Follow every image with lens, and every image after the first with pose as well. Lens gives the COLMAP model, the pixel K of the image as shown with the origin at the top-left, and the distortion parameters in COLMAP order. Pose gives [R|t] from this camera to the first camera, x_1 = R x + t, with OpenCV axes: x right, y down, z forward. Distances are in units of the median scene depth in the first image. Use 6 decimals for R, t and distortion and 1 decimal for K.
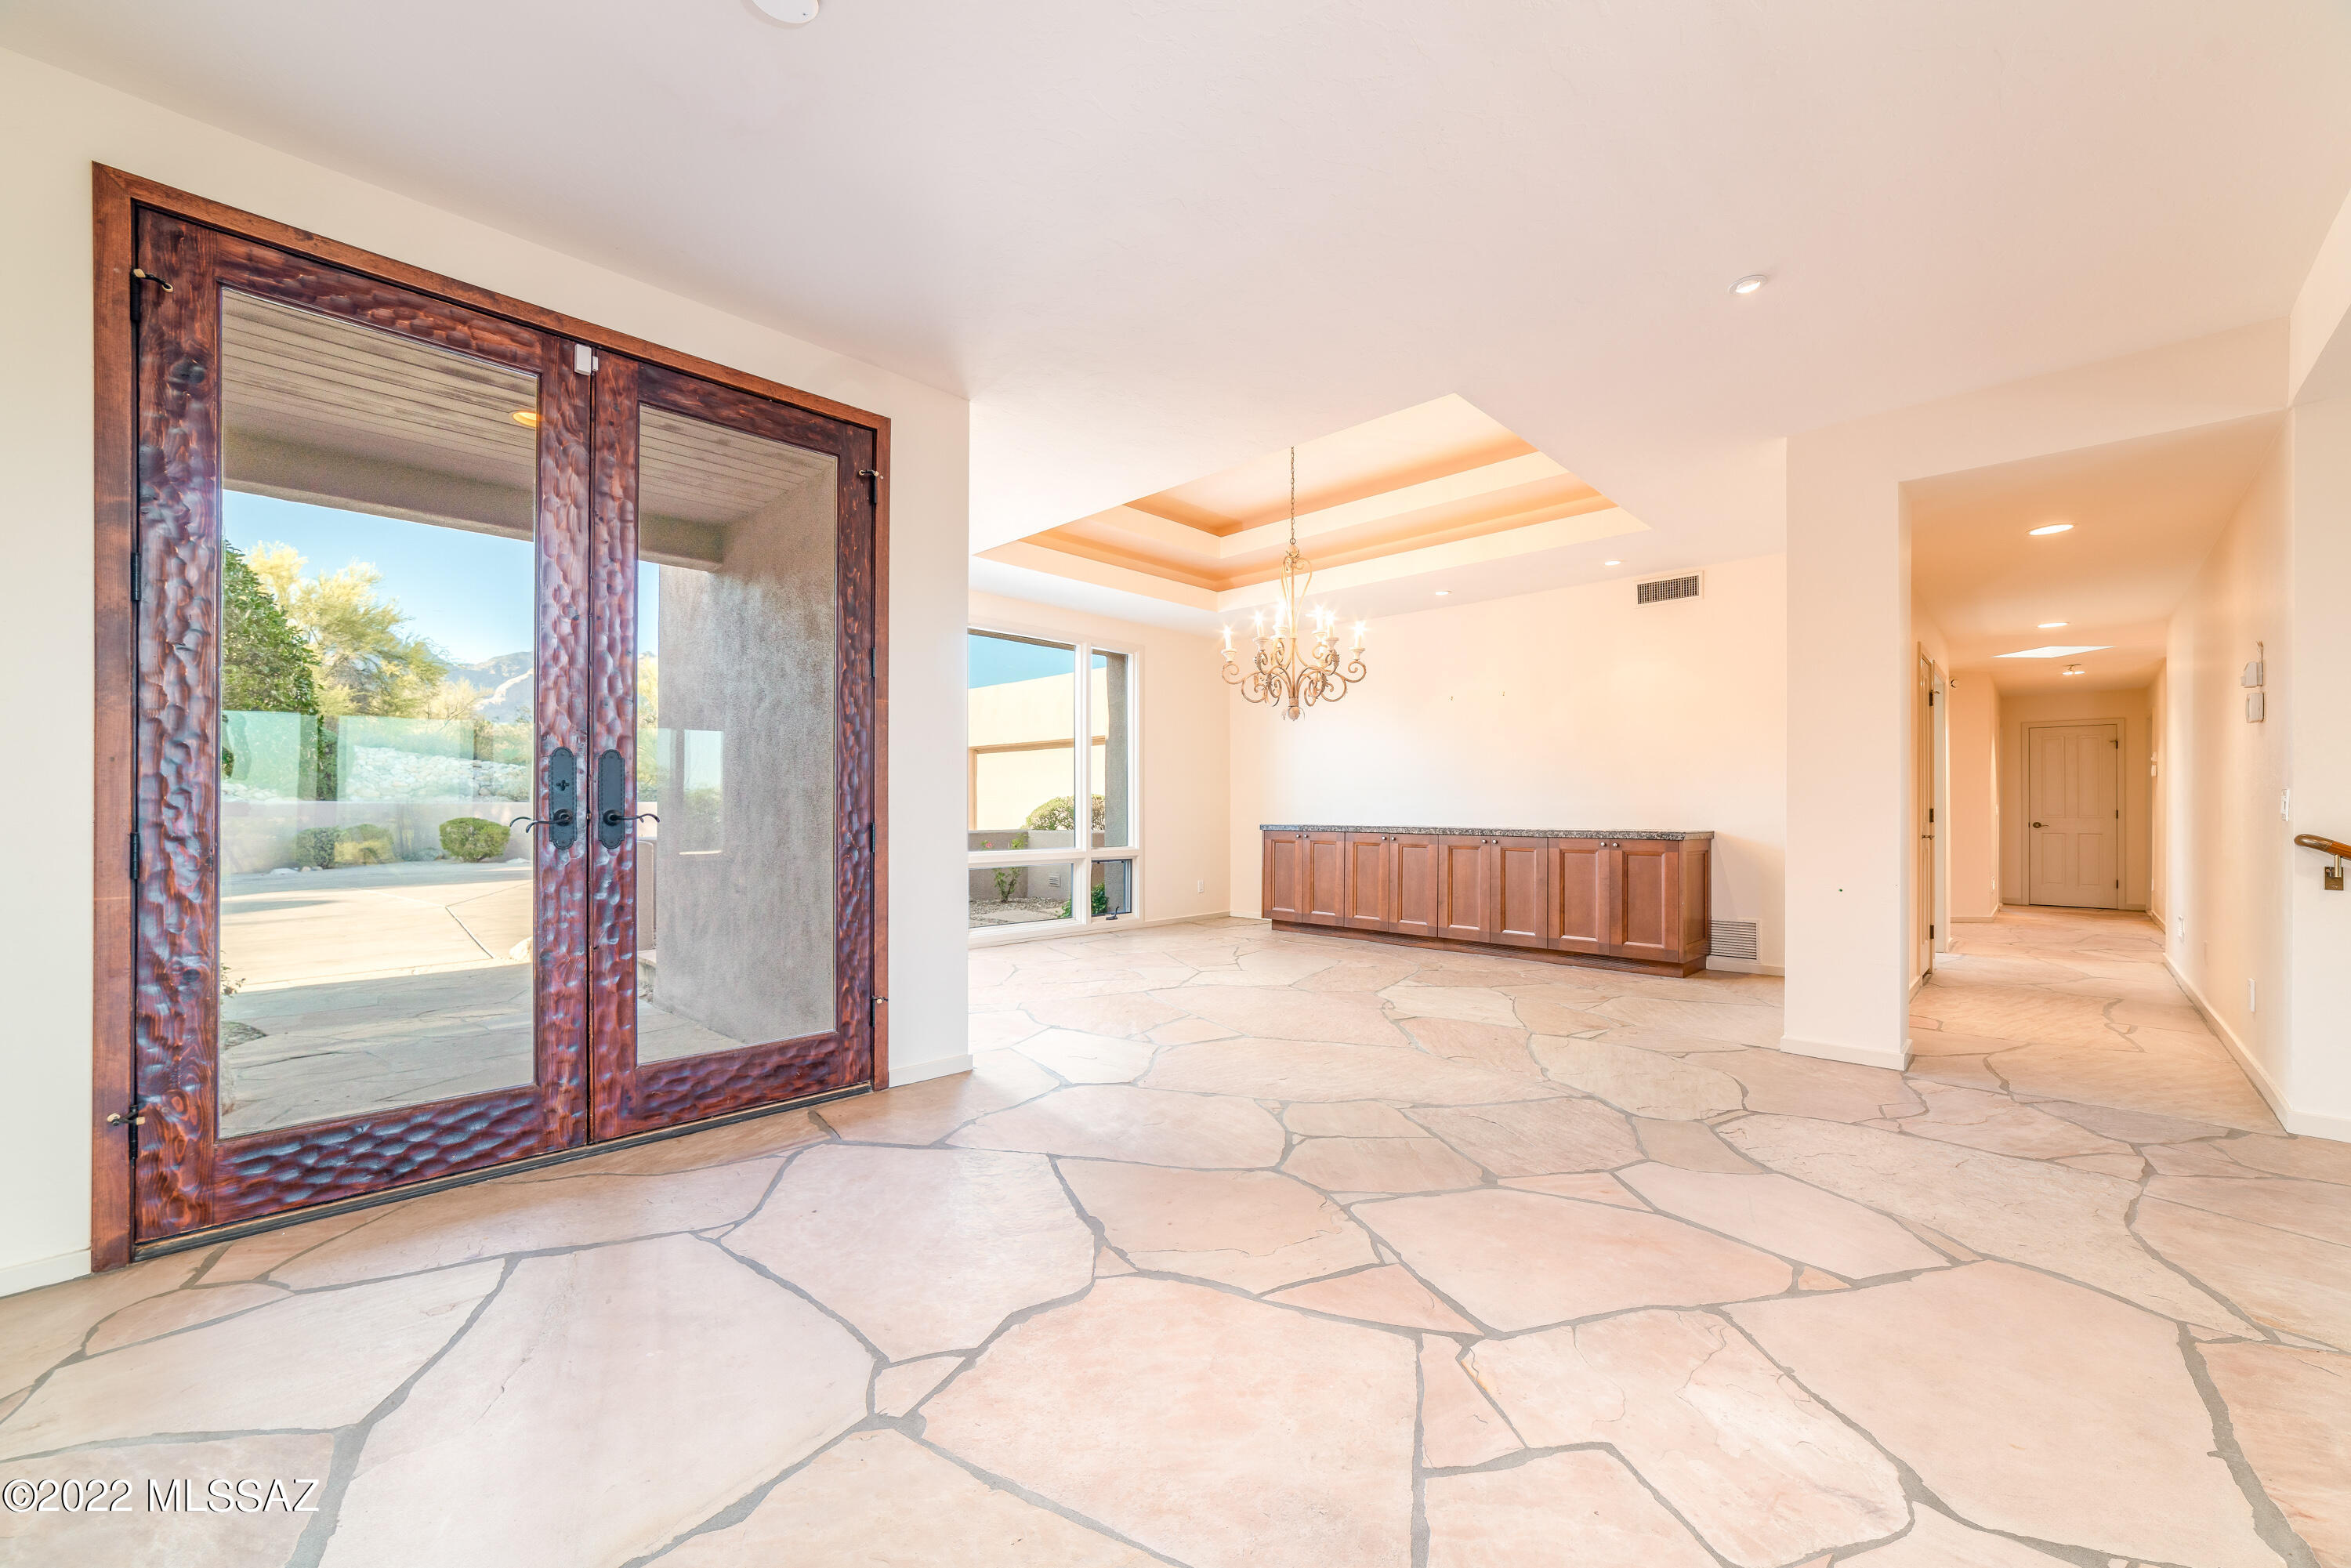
lens RADIAL K [[925.0, 0, 1170.3], [0, 925.0, 790.4], [0, 0, 1]] dist [-0.019536, 0.005434]
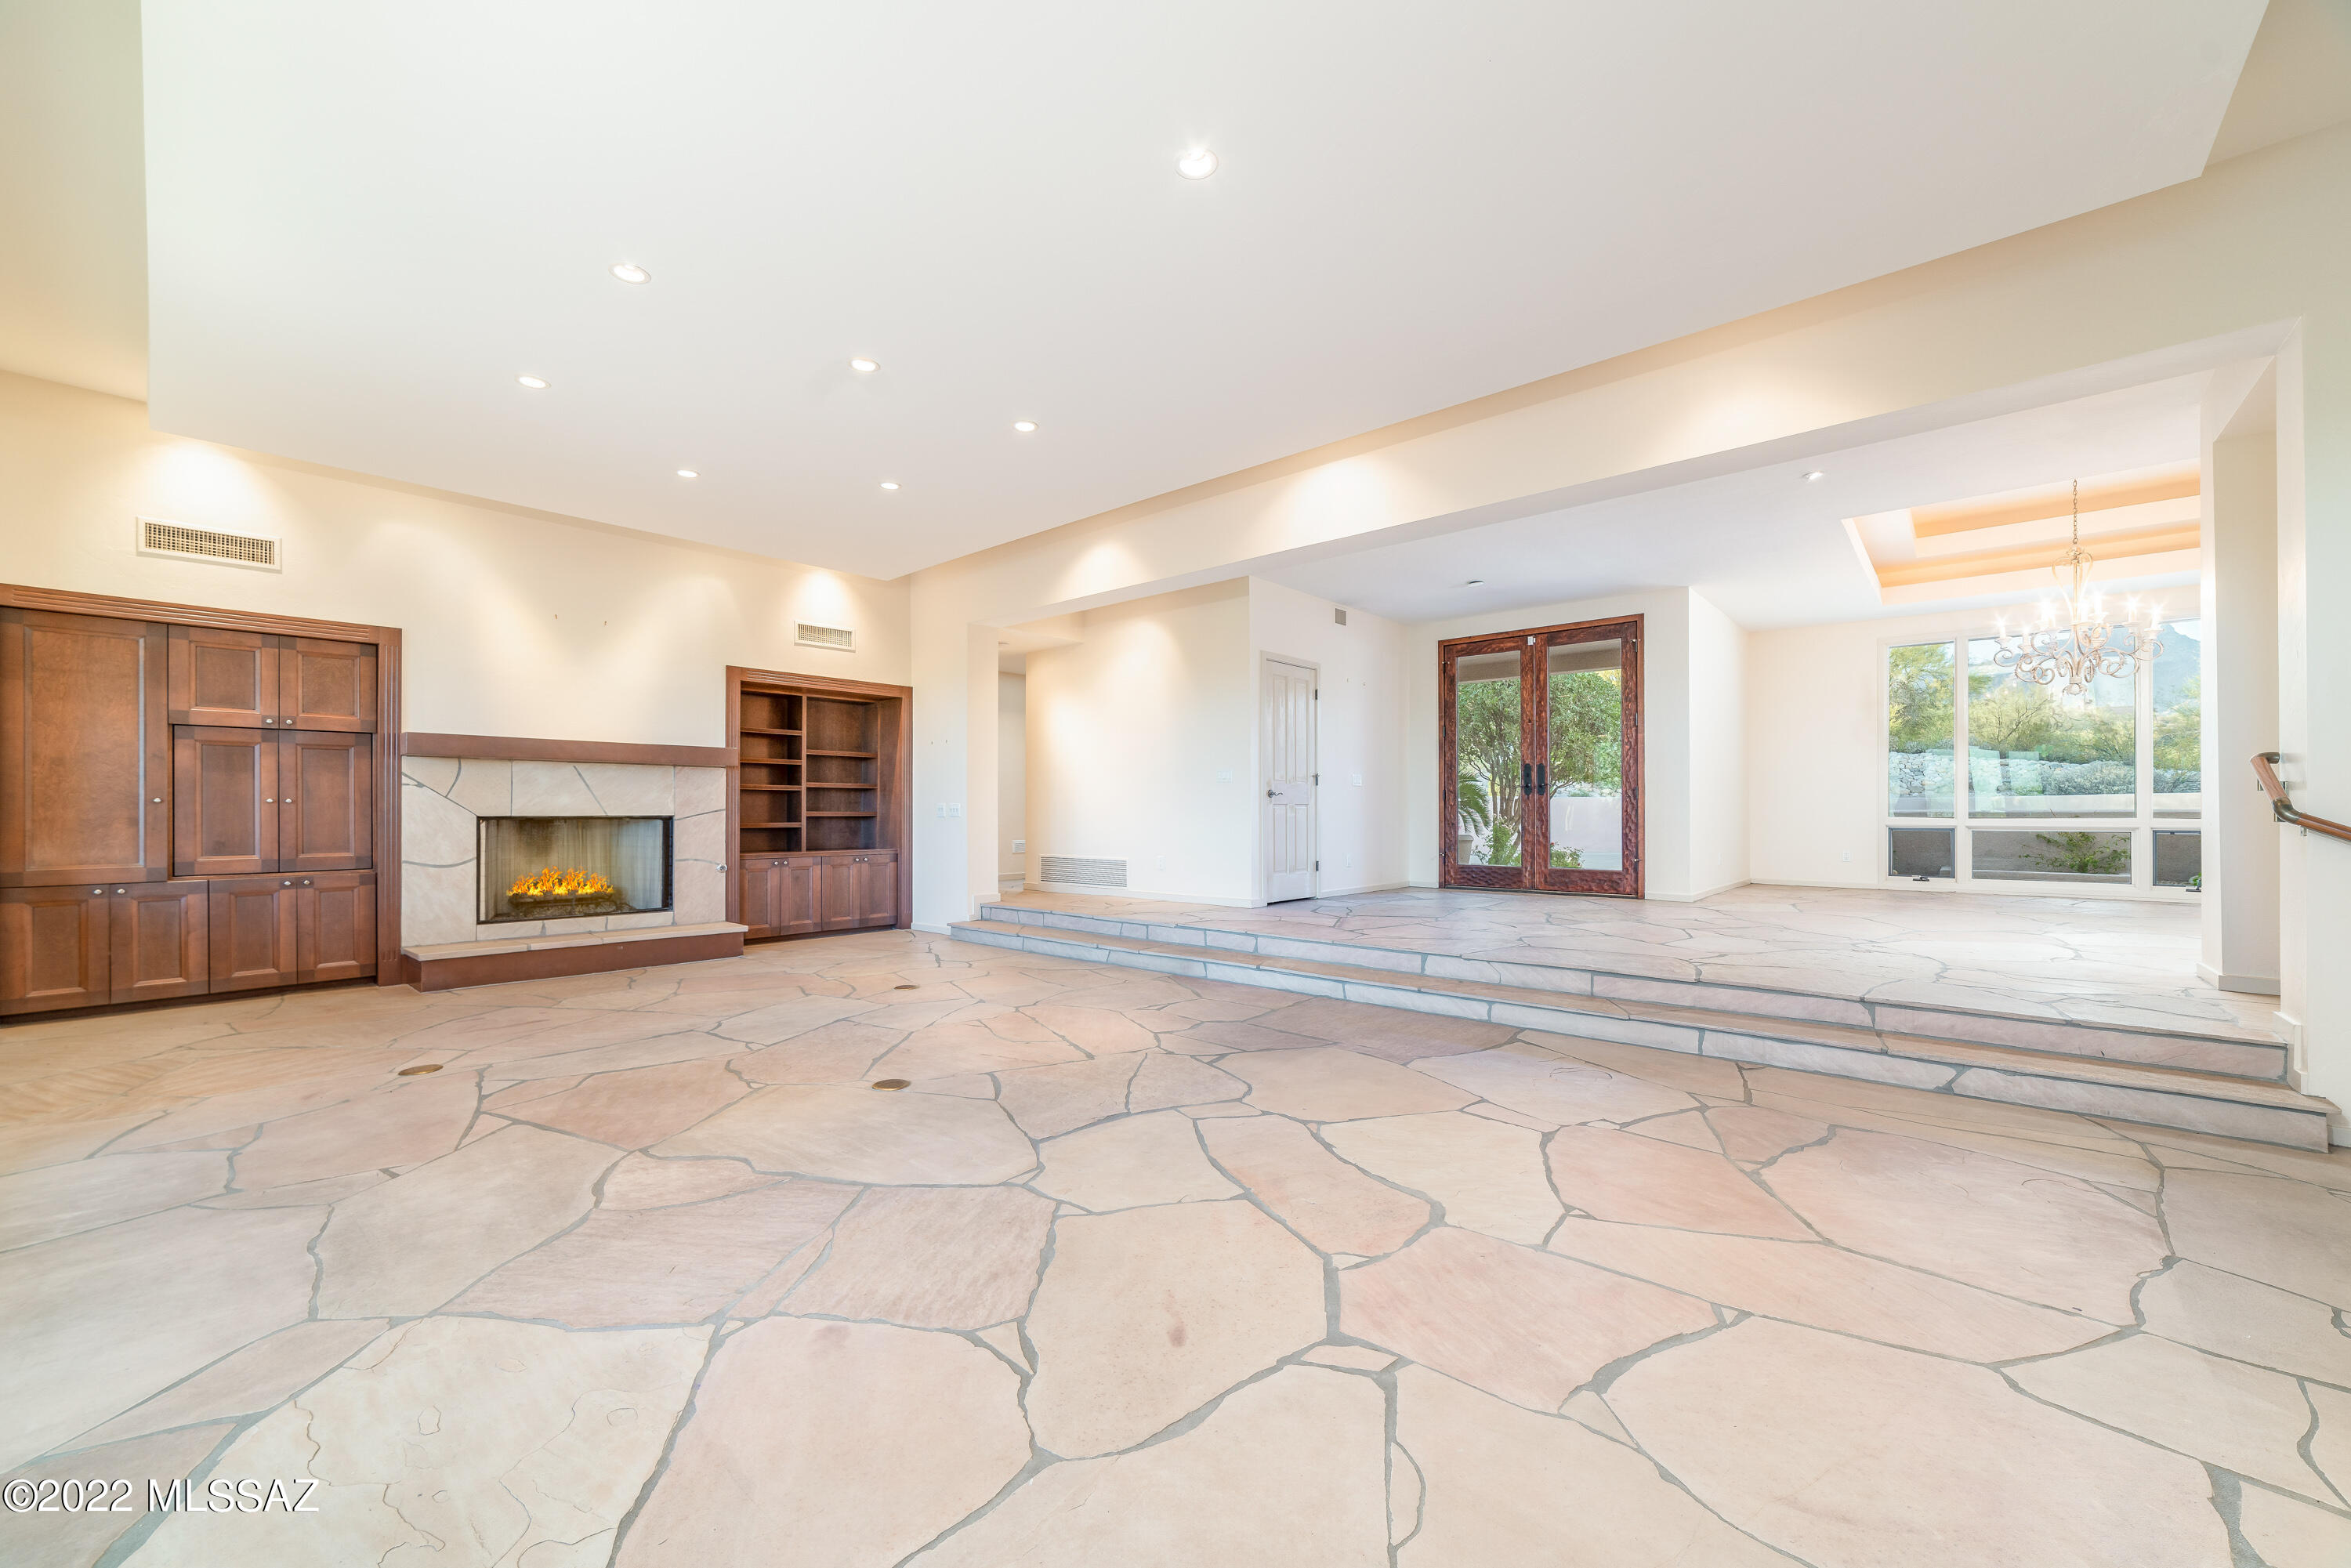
lens RADIAL K [[925.0, 0, 1171.2], [0, 925.0, 804.6], [0, 0, 1]] dist [-0.019536, 0.005434]
pose [[0.053001, -0.007097, -0.998569, 2.311735], [0.018429, 0.999811, -0.006128, 0.085943], [0.998424, -0.018078, 0.053122, -0.386186]]
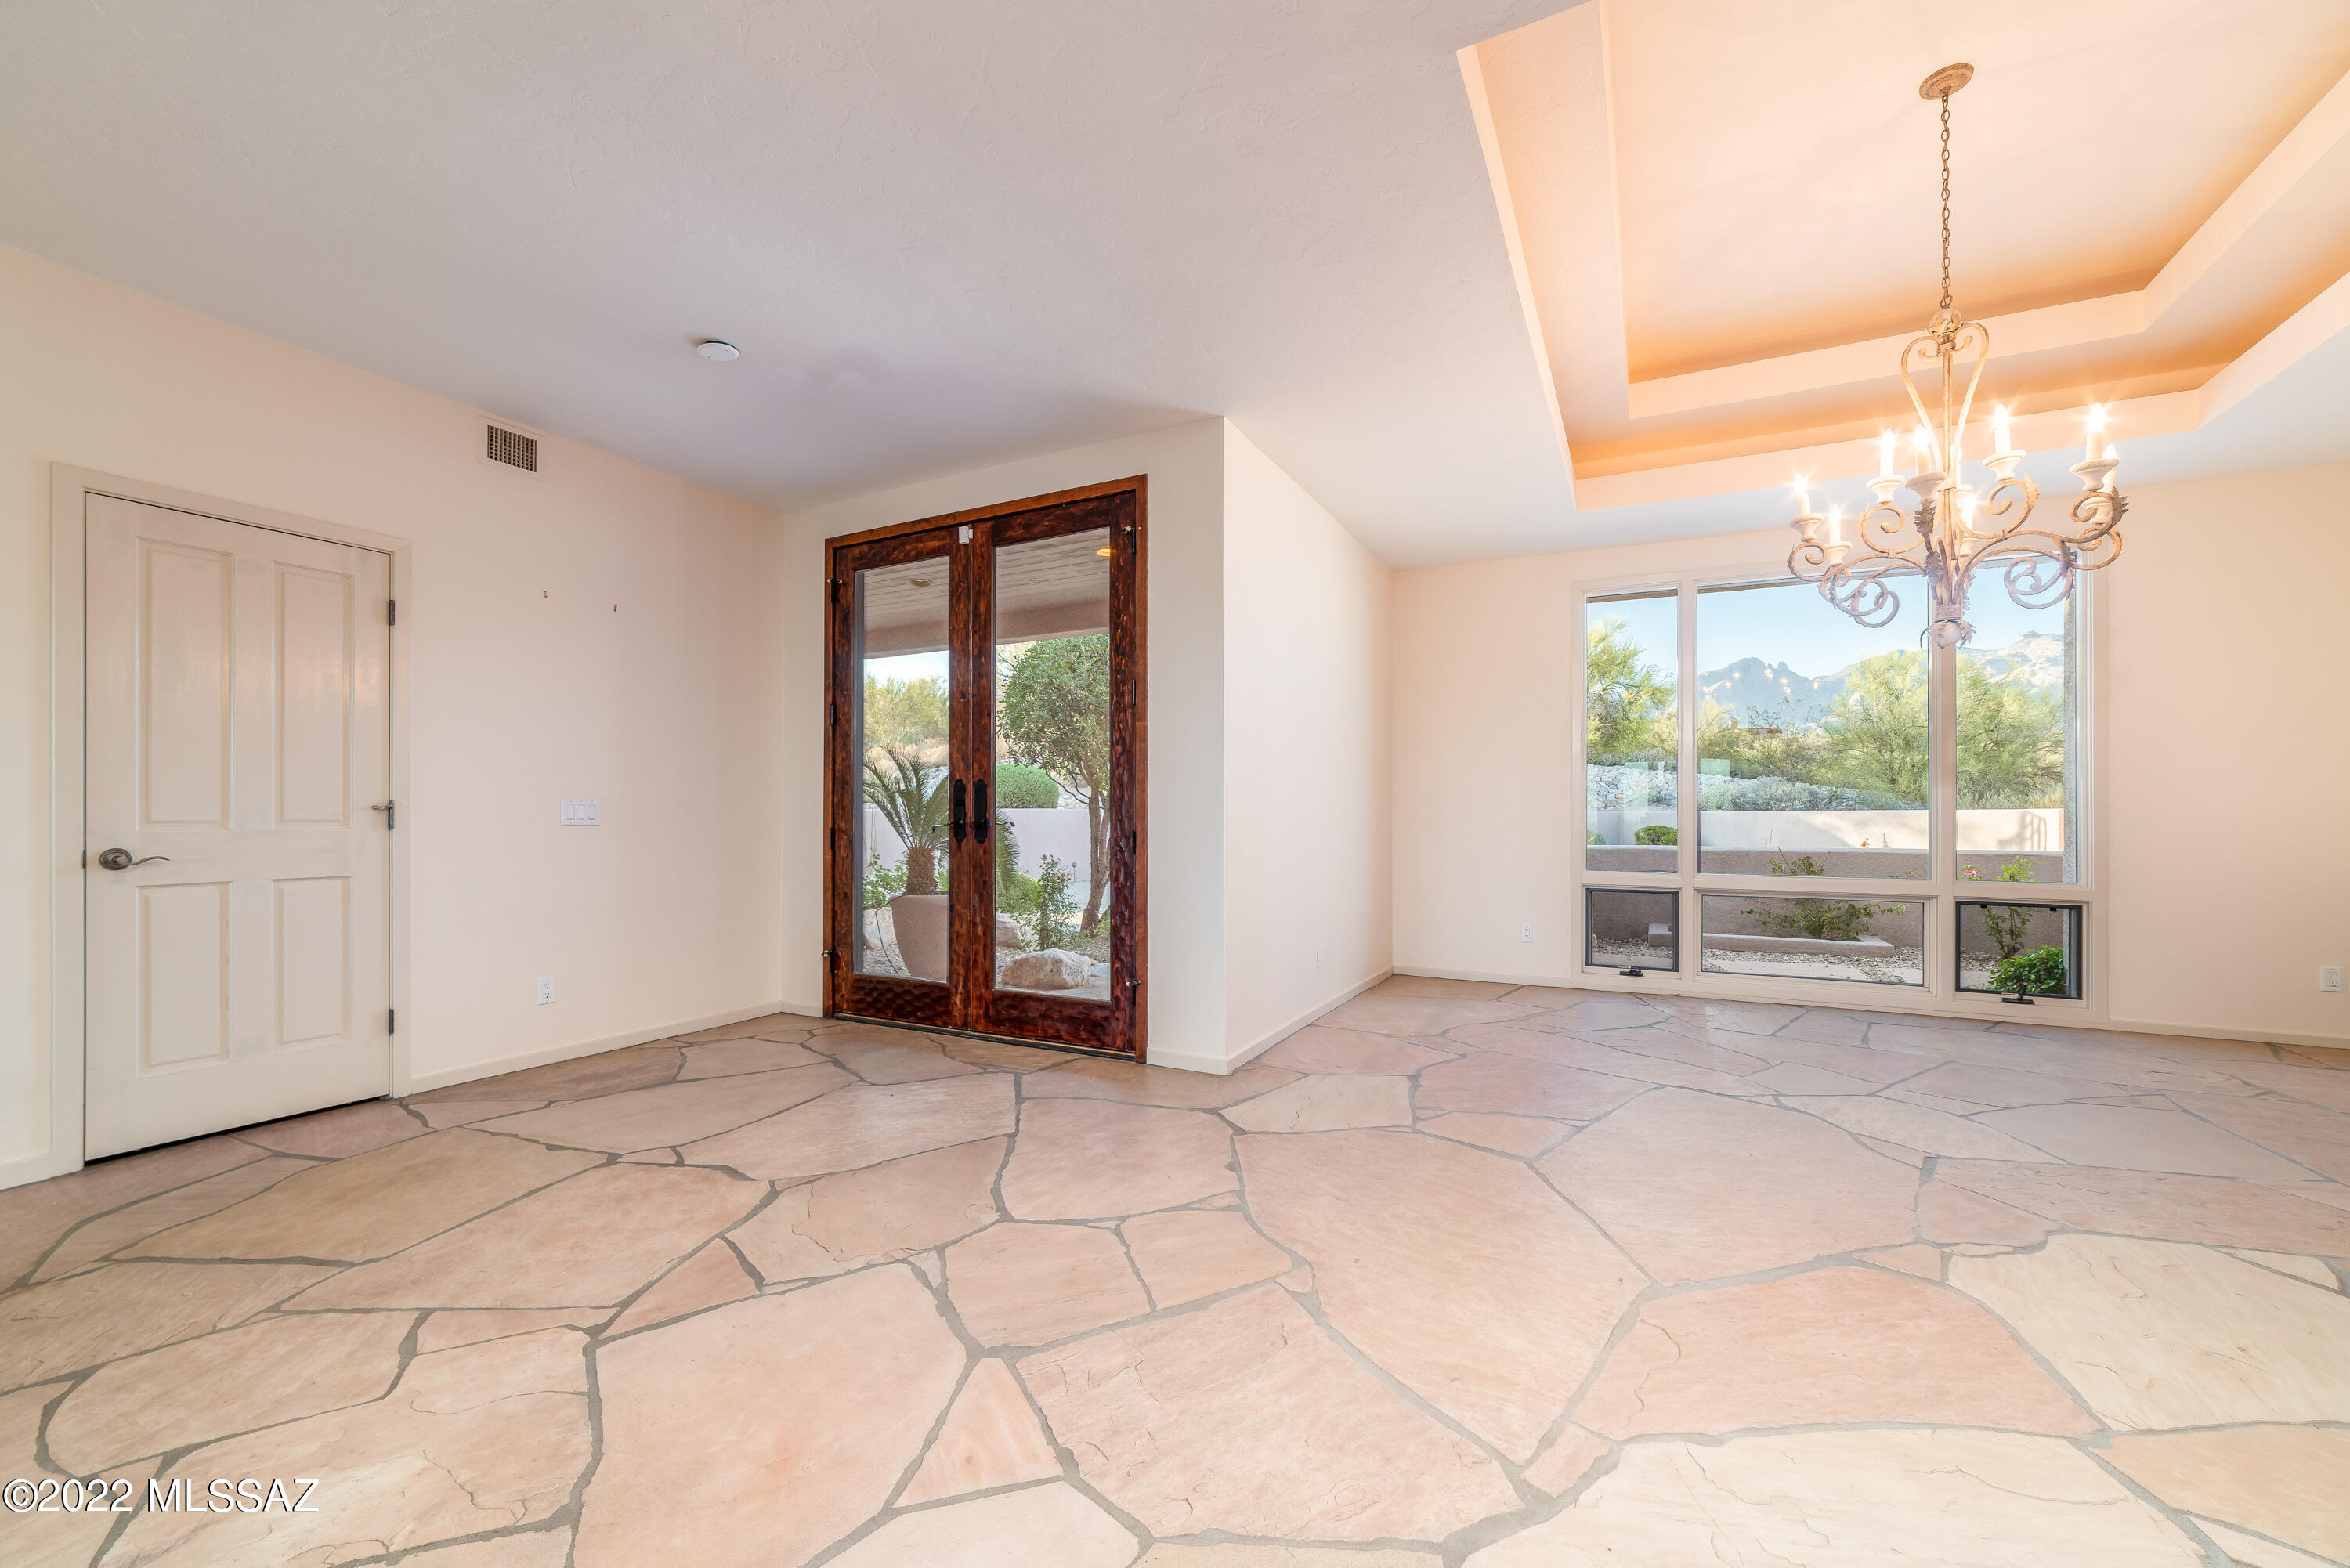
lens RADIAL K [[924.6, 0, 1175.3], [0, 924.6, 808.2], [0, 0, 1]] dist [-0.019536, 0.005434]
pose [[0.293201, -0.008914, -0.956009, 0.931272], [0.018879, 0.999816, -0.003532, 0.014247], [0.955864, -0.017012, 0.293315, 0.822244]]
